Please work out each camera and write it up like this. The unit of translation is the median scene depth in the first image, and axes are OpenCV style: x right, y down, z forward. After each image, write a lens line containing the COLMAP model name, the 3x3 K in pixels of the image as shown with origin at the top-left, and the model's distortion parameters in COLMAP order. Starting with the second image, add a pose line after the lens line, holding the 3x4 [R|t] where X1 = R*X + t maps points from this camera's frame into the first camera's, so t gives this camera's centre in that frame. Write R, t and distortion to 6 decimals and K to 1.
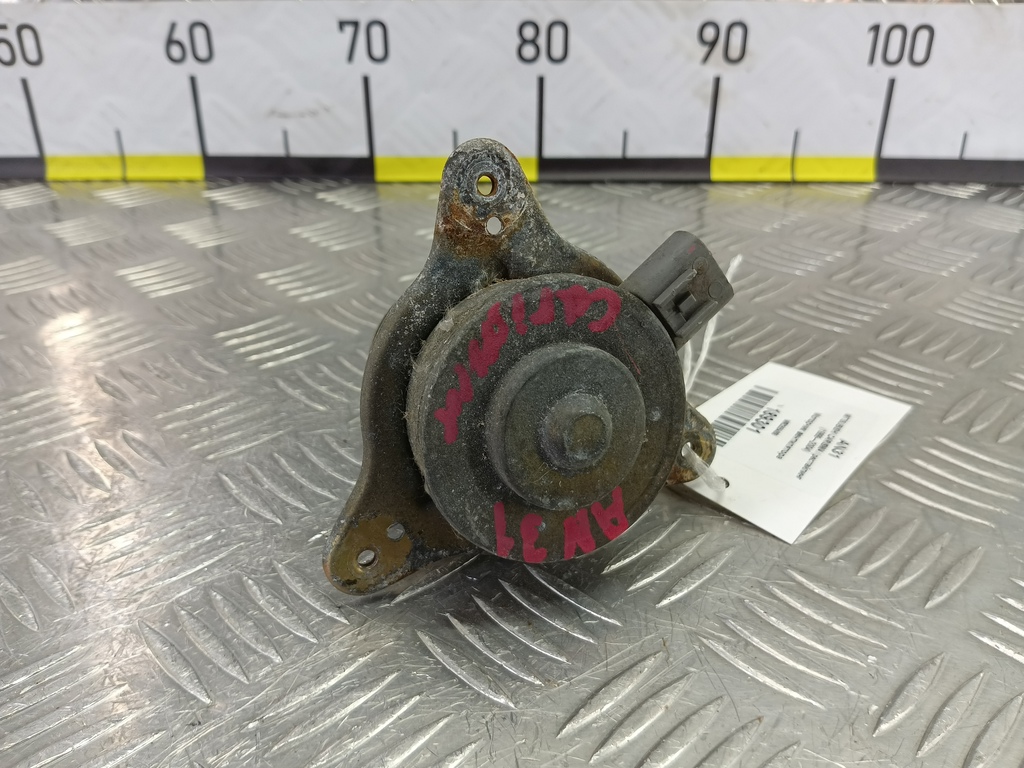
lens RADIAL K [[854.5, 0, 506.8], [0, 854.5, 385.3], [0, 0, 1]] dist [-0.071692, -0.027973]
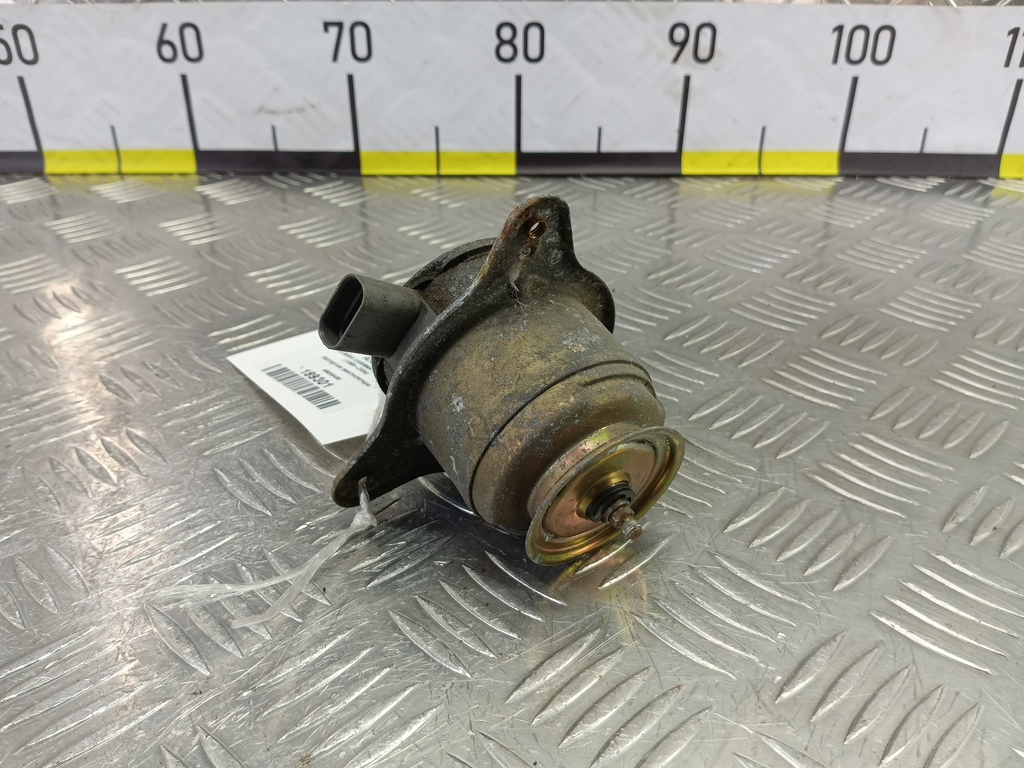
lens RADIAL K [[854.5, 0, 511.9], [0, 854.5, 382.2], [0, 0, 1]] dist [-0.071692, -0.027973]
pose [[0.999941, -0.002955, 0.010487, 0.036758], [0.002560, 0.999292, 0.037534, -0.047013], [-0.010590, -0.037505, 0.999240, -0.103635]]
